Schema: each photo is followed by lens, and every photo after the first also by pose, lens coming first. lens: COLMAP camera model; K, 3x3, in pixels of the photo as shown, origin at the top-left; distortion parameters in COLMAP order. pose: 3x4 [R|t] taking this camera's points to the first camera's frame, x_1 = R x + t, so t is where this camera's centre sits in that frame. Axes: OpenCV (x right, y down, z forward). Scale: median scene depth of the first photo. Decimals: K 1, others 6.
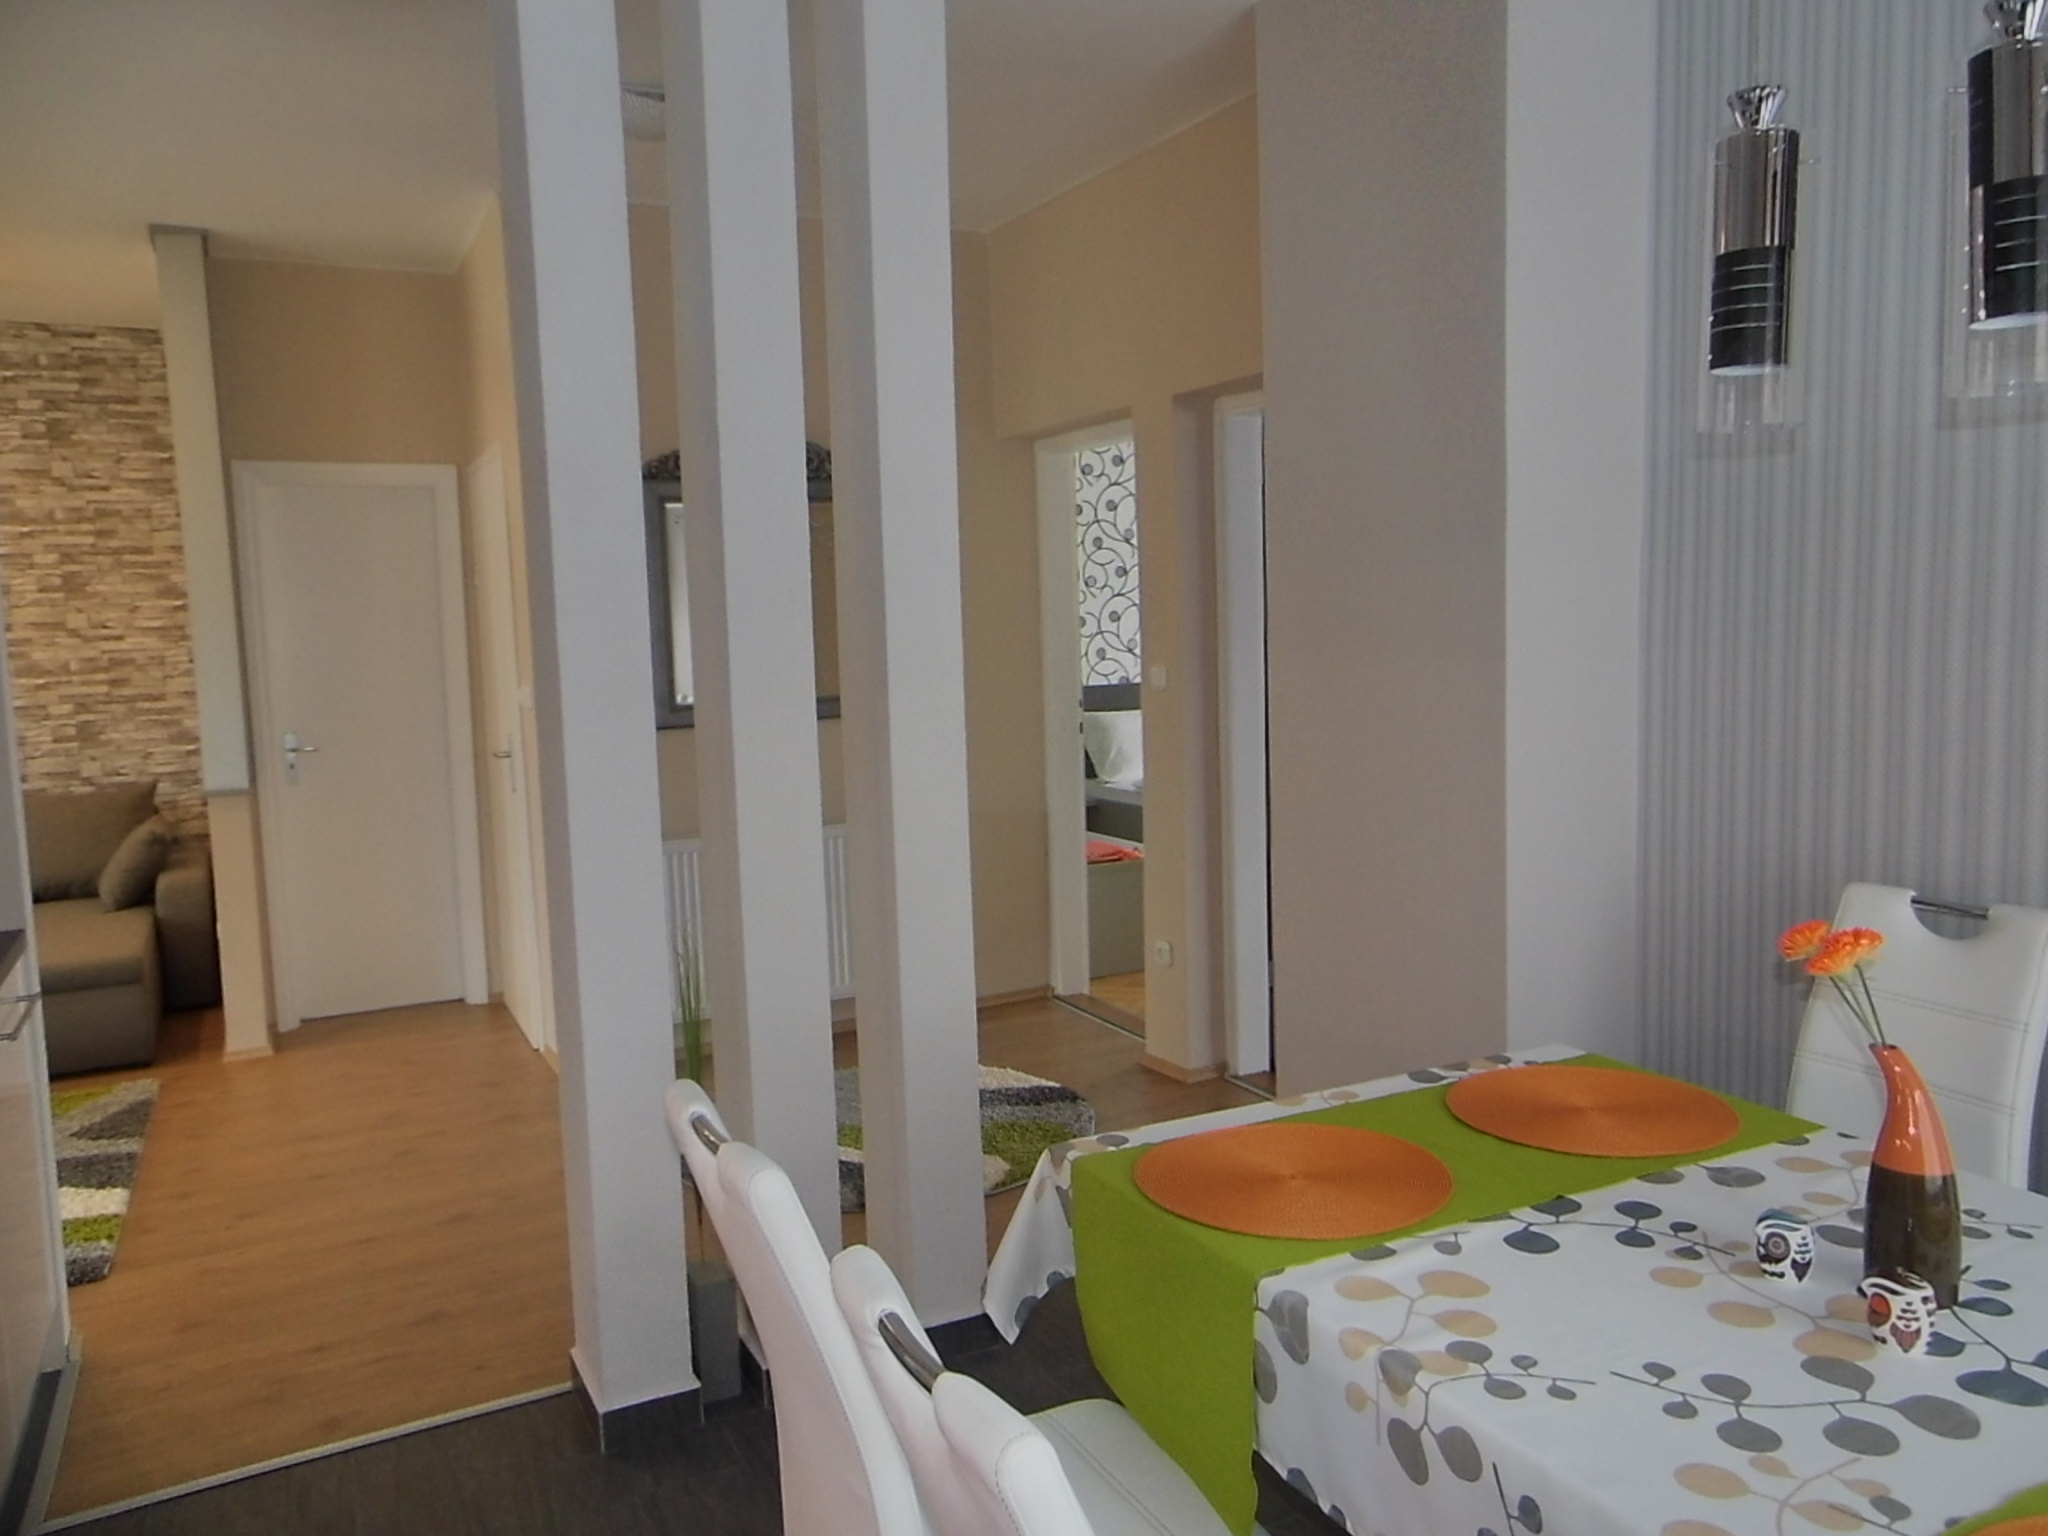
lens RADIAL K [[1587.3, 0, 1024.0], [0, 1587.3, 768.0], [0, 0, 1]] dist [-0.055302, 0.102874]
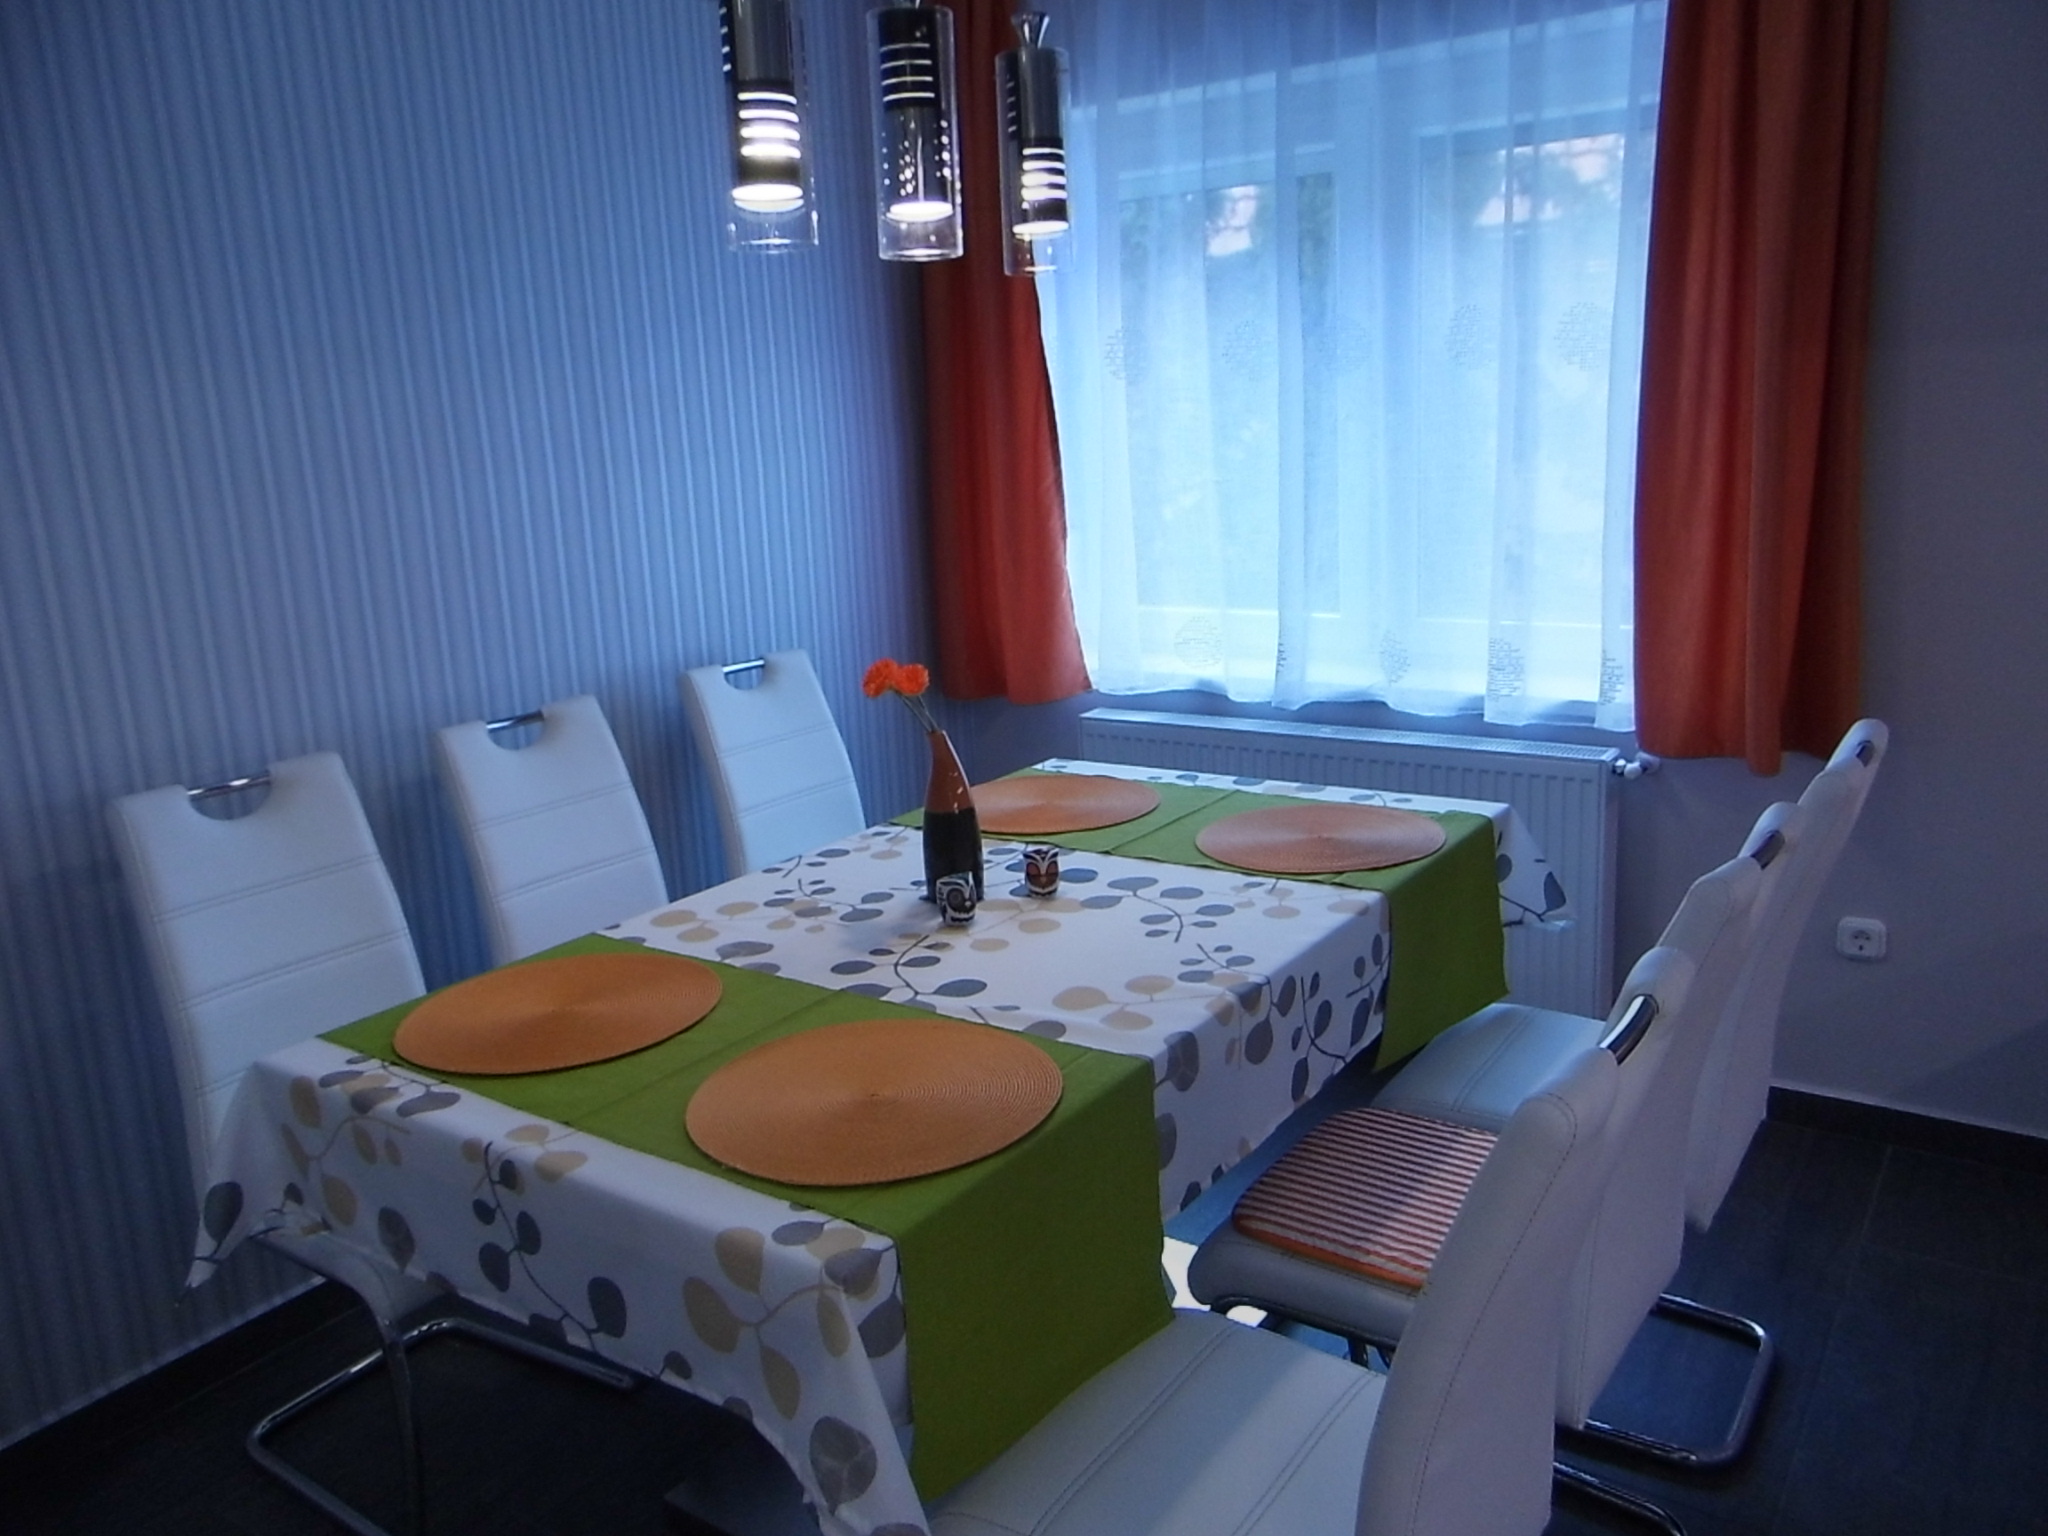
lens RADIAL K [[1587.3, 0, 1024.0], [0, 1587.3, 768.0], [0, 0, 1]] dist [-0.055302, 0.102874]
pose [[-0.479735, -0.145717, 0.865229, -0.654262], [0.154661, 0.956629, 0.246864, -0.117515], [-0.863675, 0.252247, -0.436391, 1.443560]]
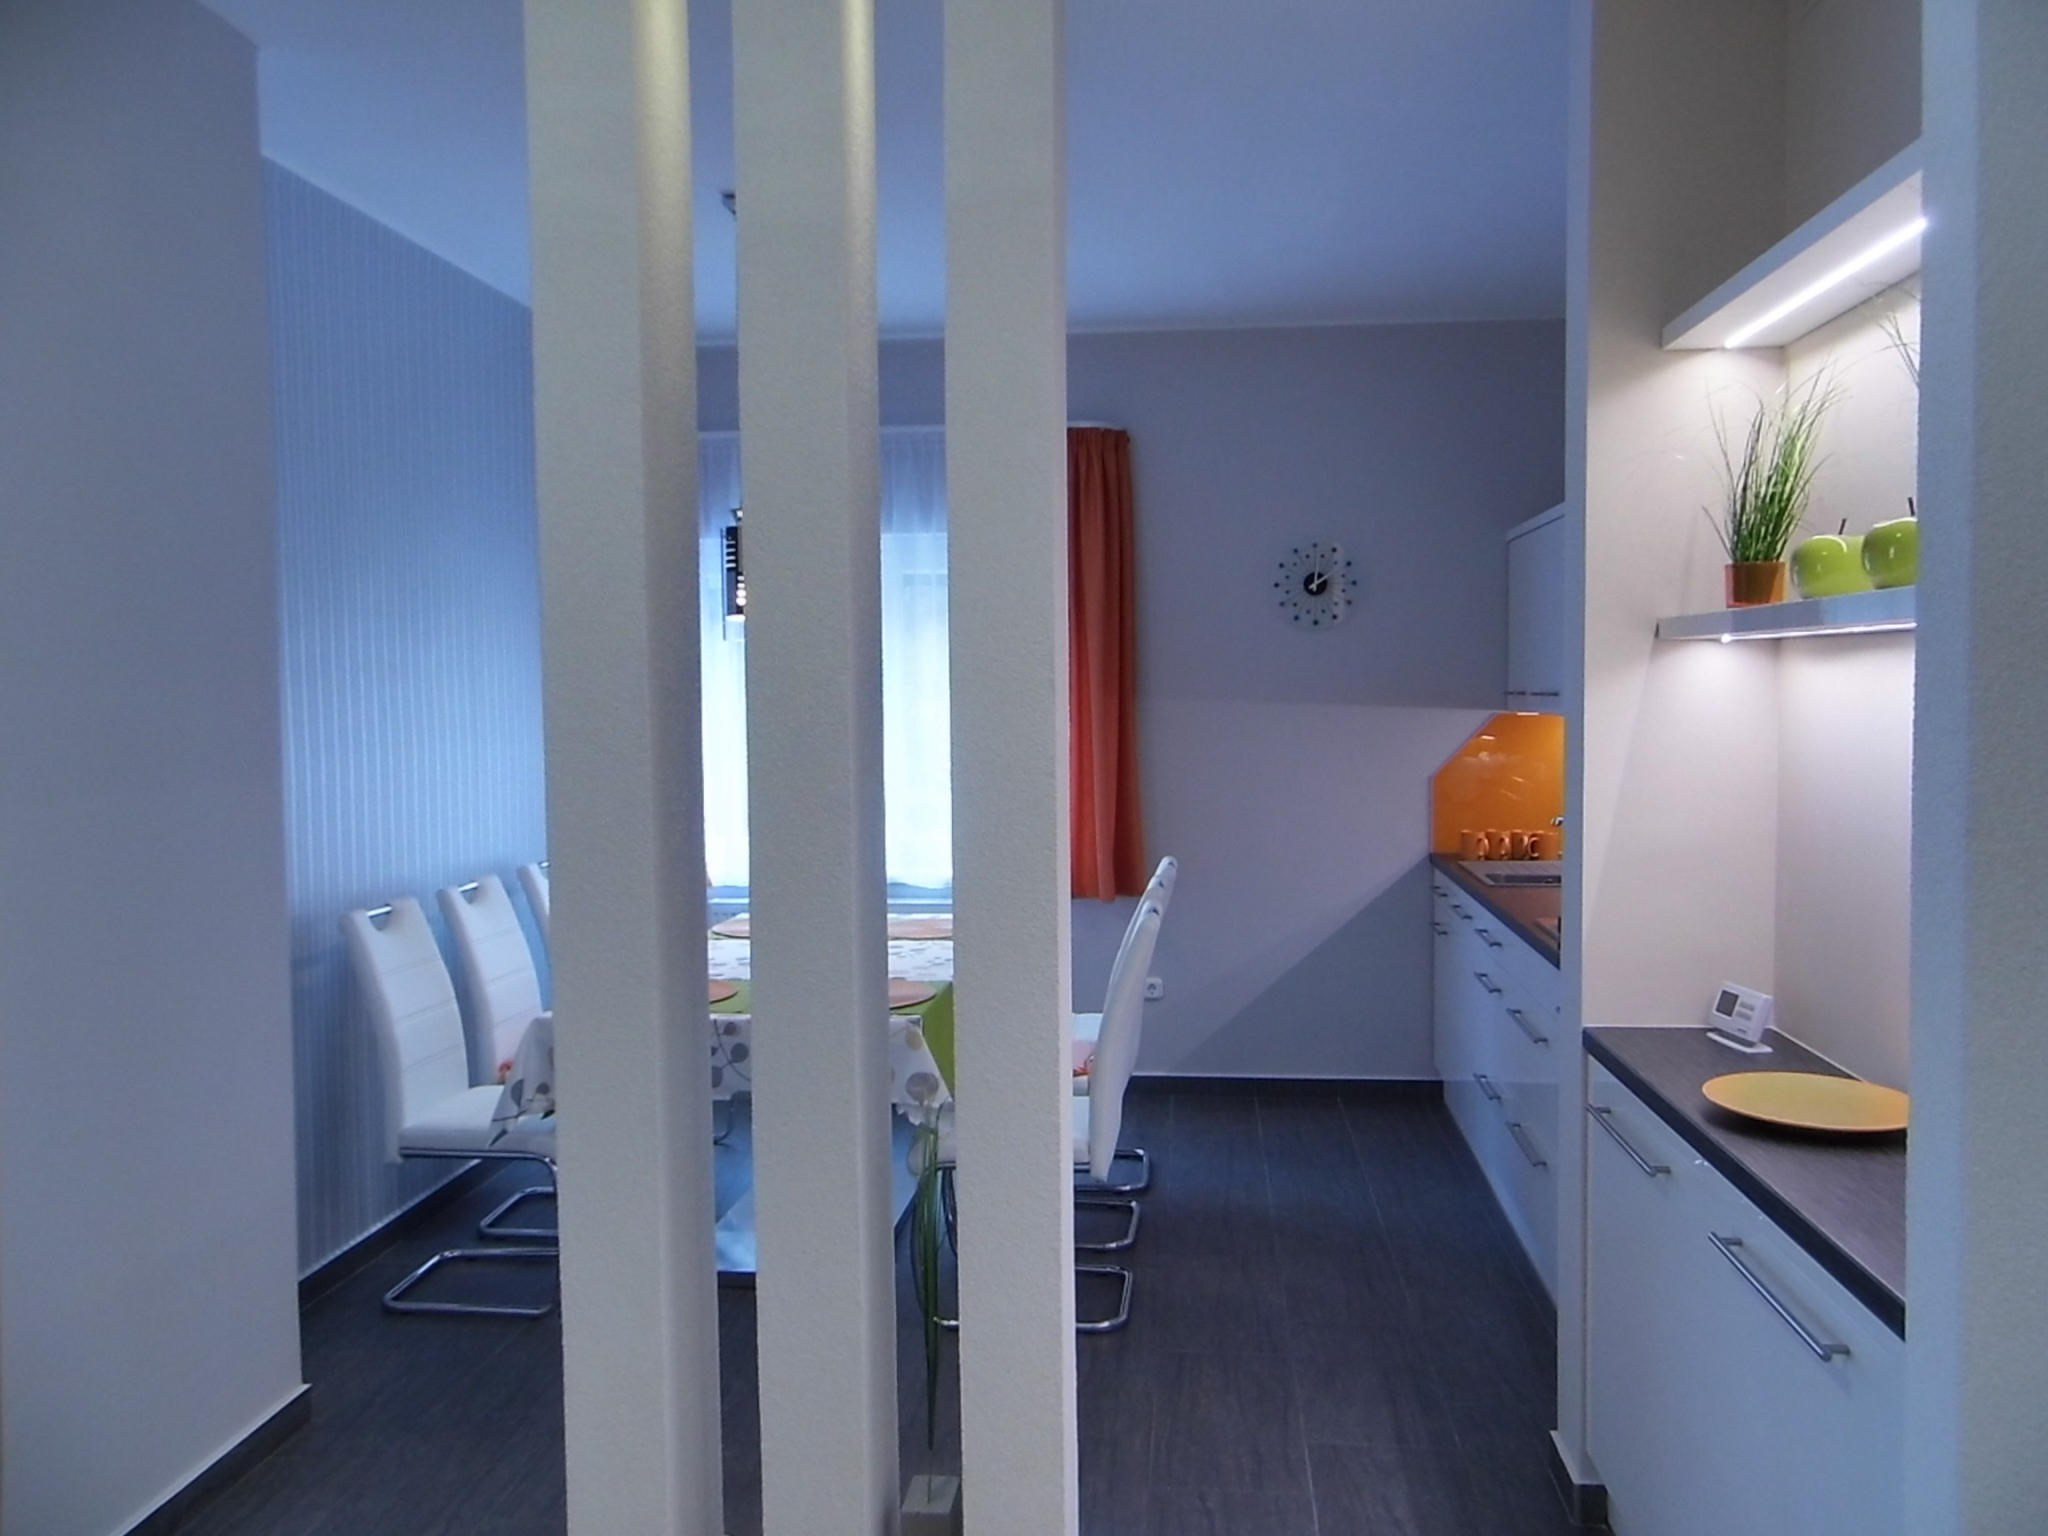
lens RADIAL K [[1587.3, 0, 1024.0], [0, 1587.3, 768.0], [0, 0, 1]] dist [-0.055302, 0.102874]
pose [[-0.831827, 0.036534, 0.553832, -1.339984], [0.112813, 0.988131, 0.104257, -0.231894], [-0.543450, 0.149204, -0.826076, 2.919338]]
